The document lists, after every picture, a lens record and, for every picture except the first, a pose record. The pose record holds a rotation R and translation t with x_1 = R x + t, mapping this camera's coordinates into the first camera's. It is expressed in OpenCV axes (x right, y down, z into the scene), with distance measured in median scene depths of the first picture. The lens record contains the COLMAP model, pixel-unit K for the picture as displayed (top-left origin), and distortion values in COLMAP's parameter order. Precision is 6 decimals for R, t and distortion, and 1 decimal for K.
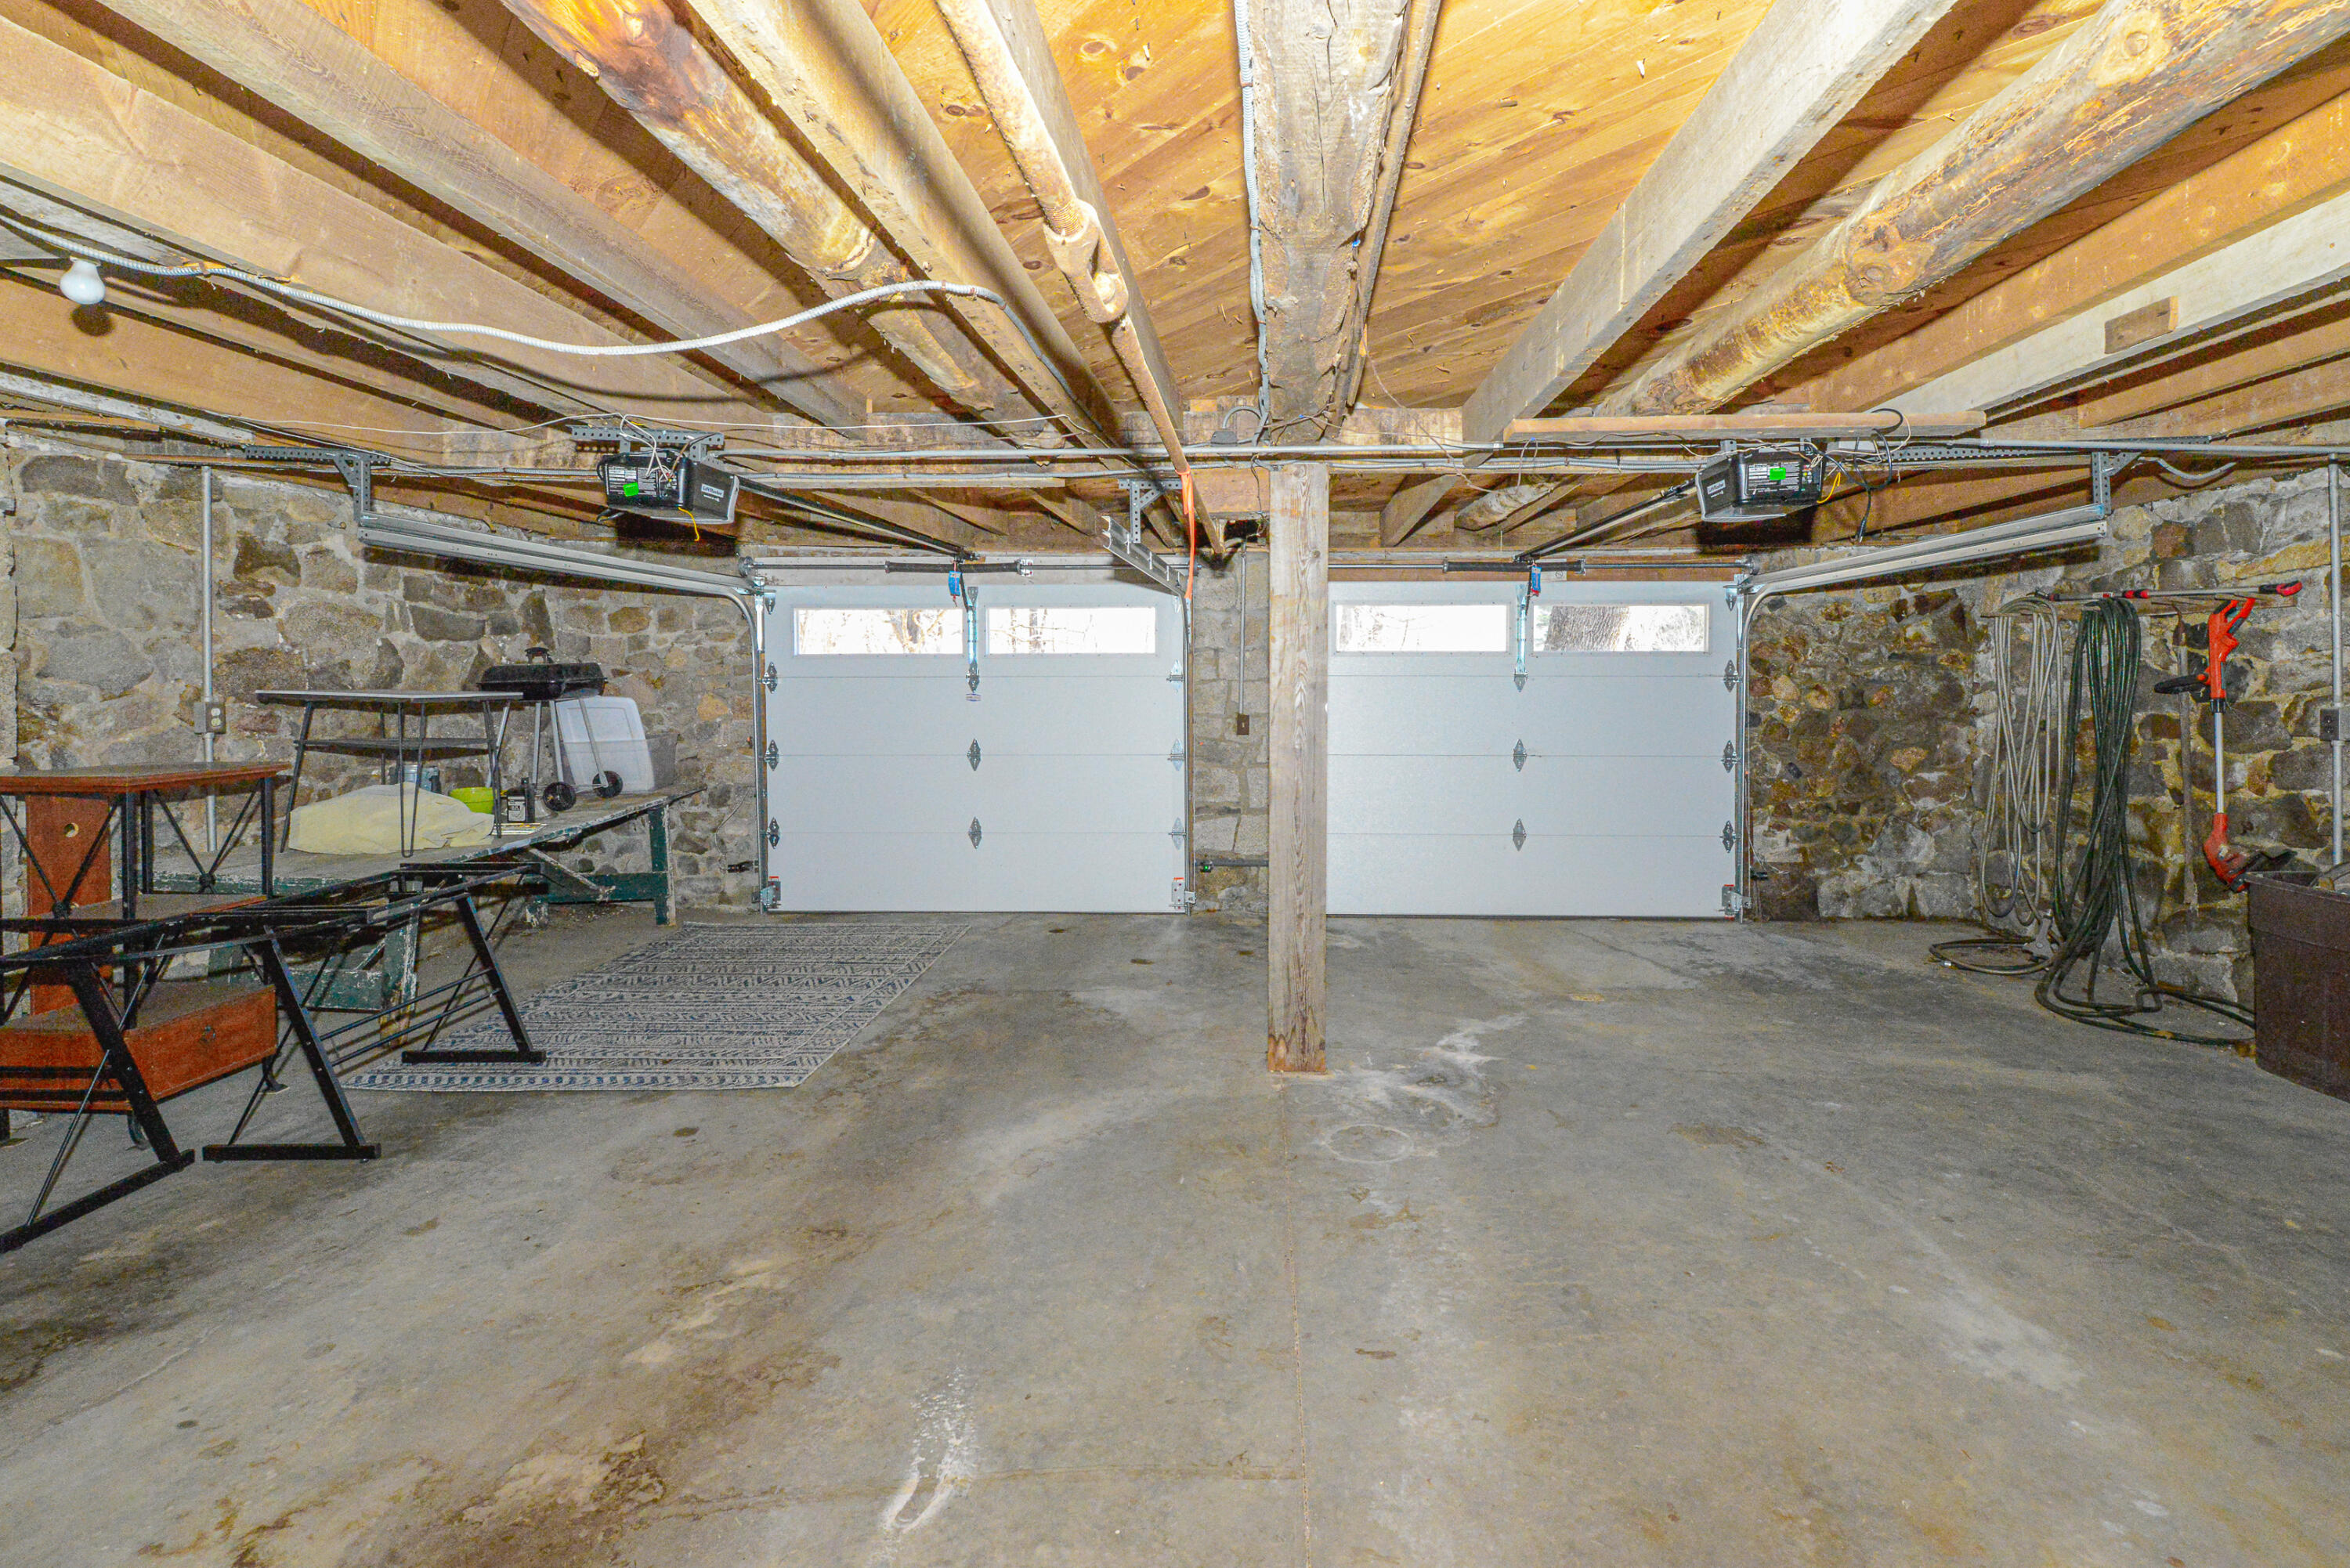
lens RADIAL K [[1043.2, 0, 1214.1], [0, 1043.2, 718.0], [0, 0, 1]] dist [0.000772, -0.010598]
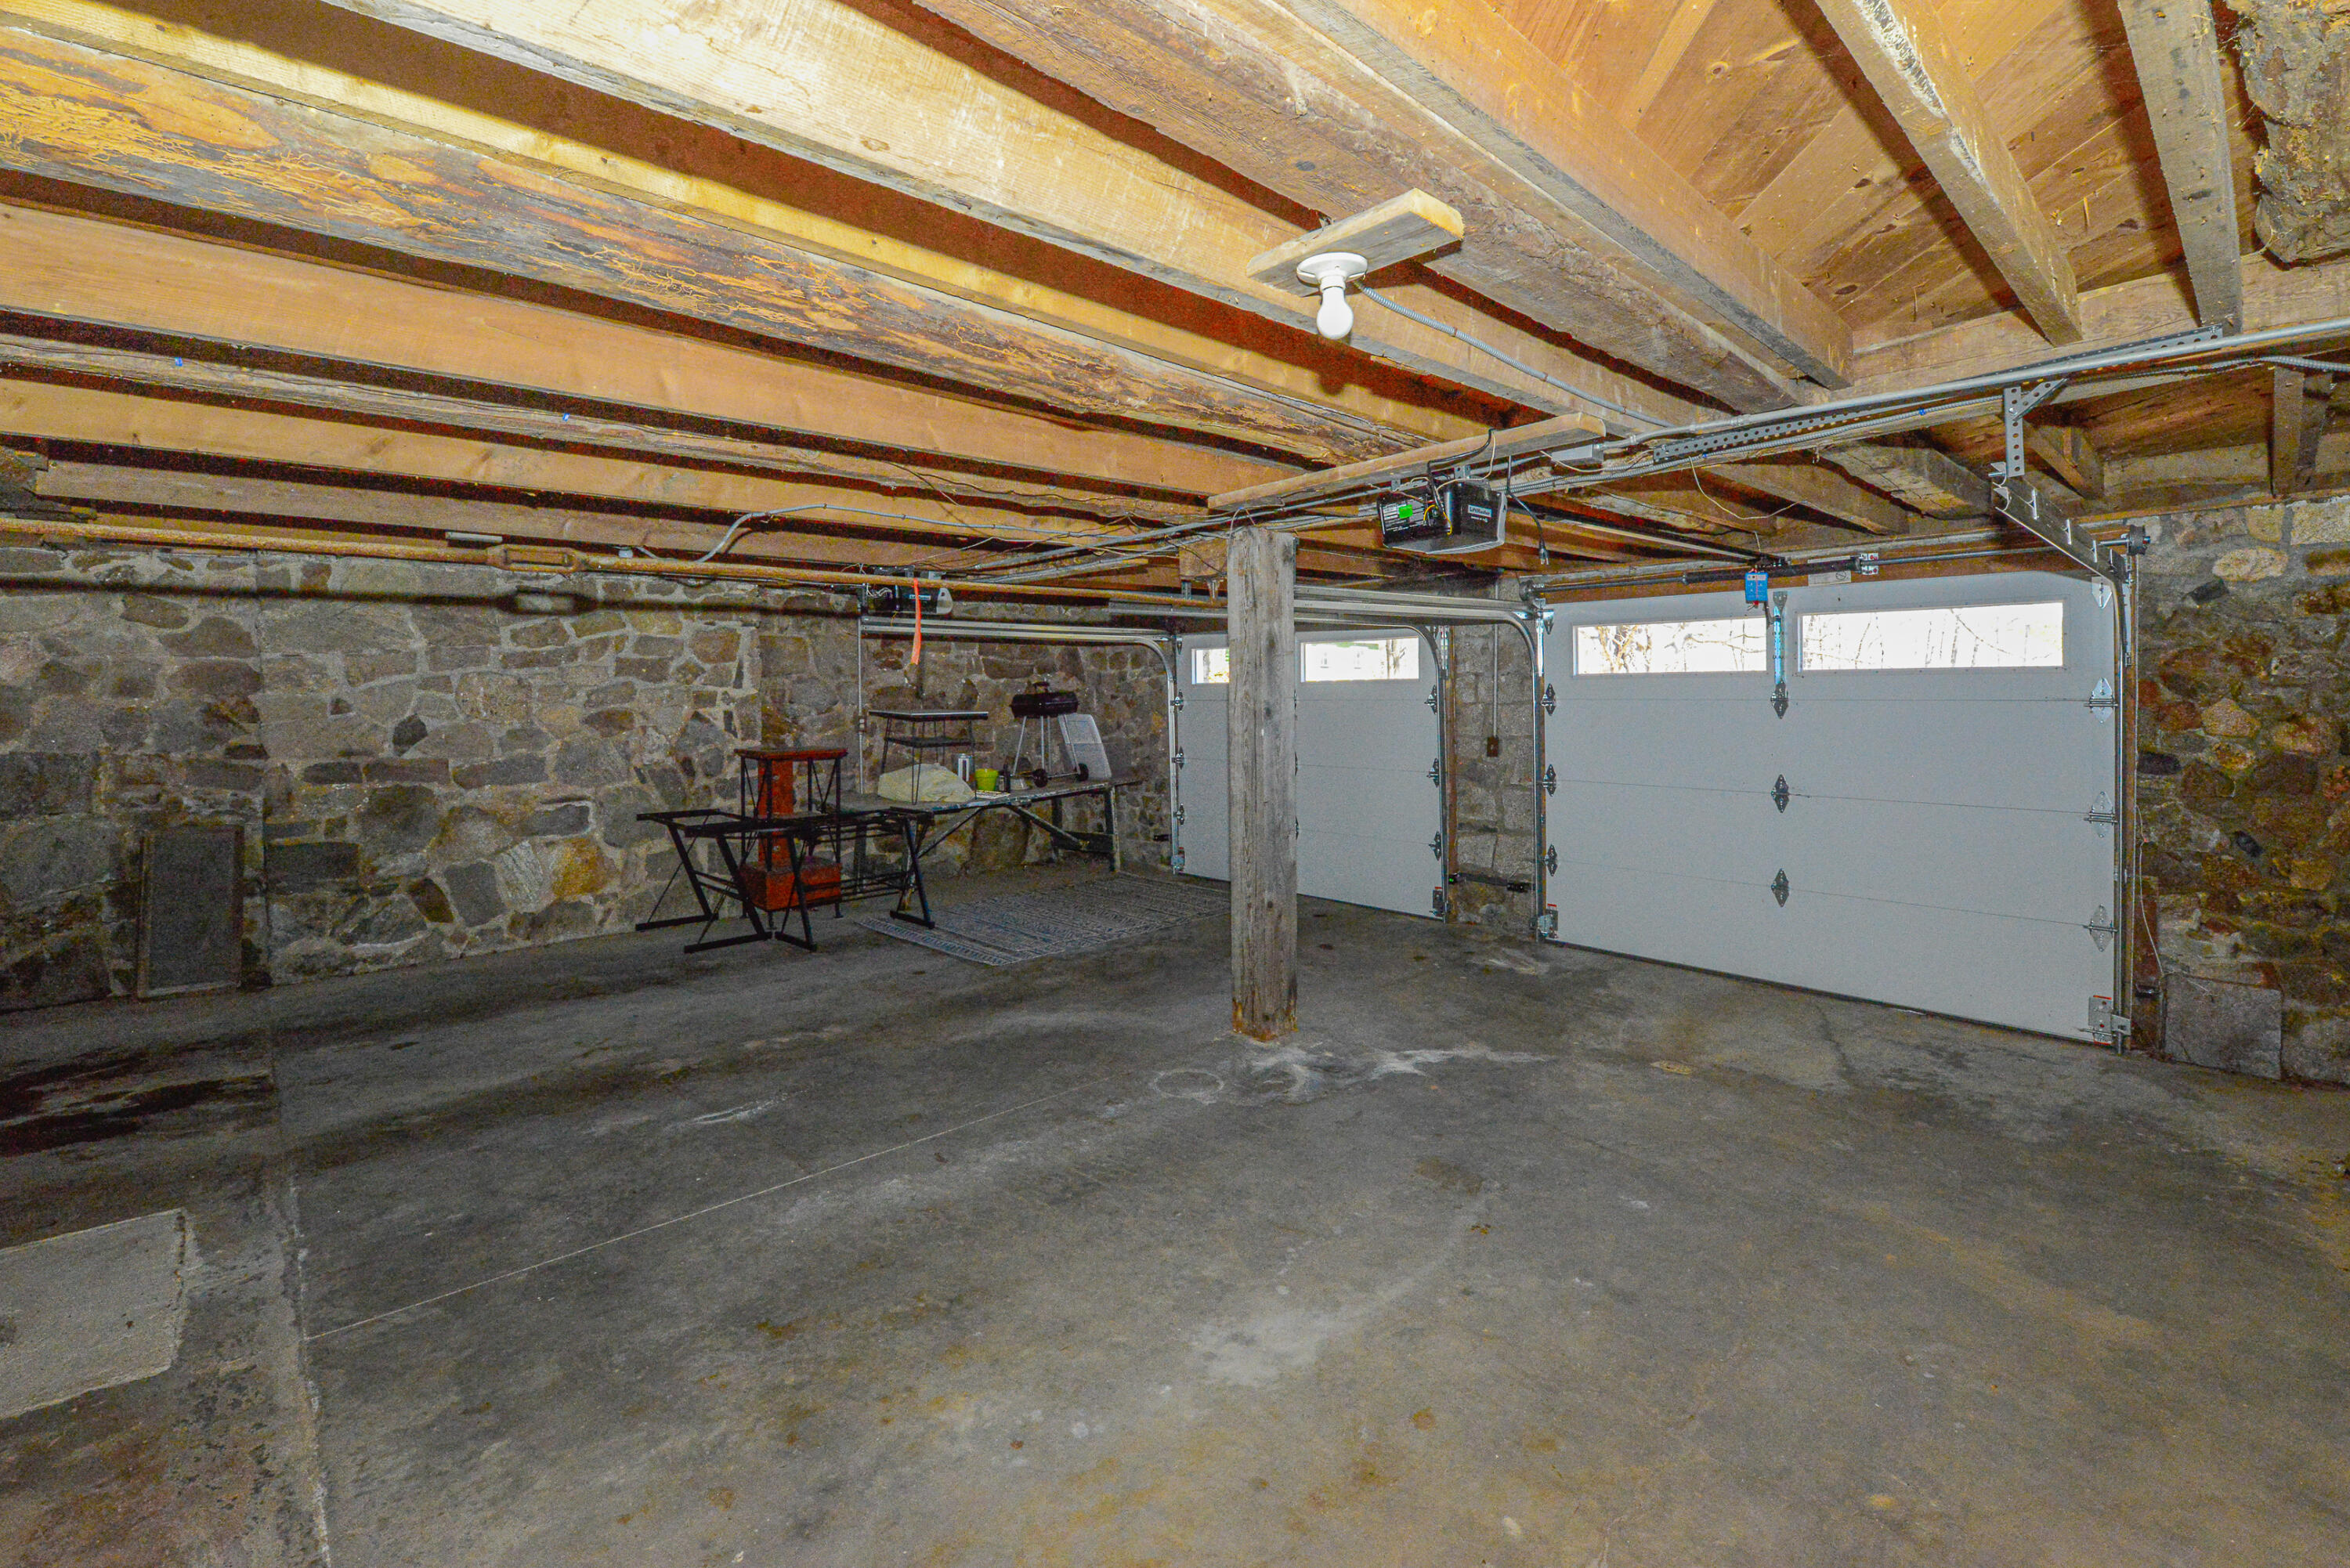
lens RADIAL K [[1043.2, 0, 1214.1], [0, 1043.2, 718.0], [0, 0, 1]] dist [0.000772, -0.010598]
pose [[0.699132, 0.013126, -0.714872, 0.717544], [-0.021716, 0.999760, -0.002882, -0.016395], [0.714663, 0.017539, 0.699249, 0.100607]]
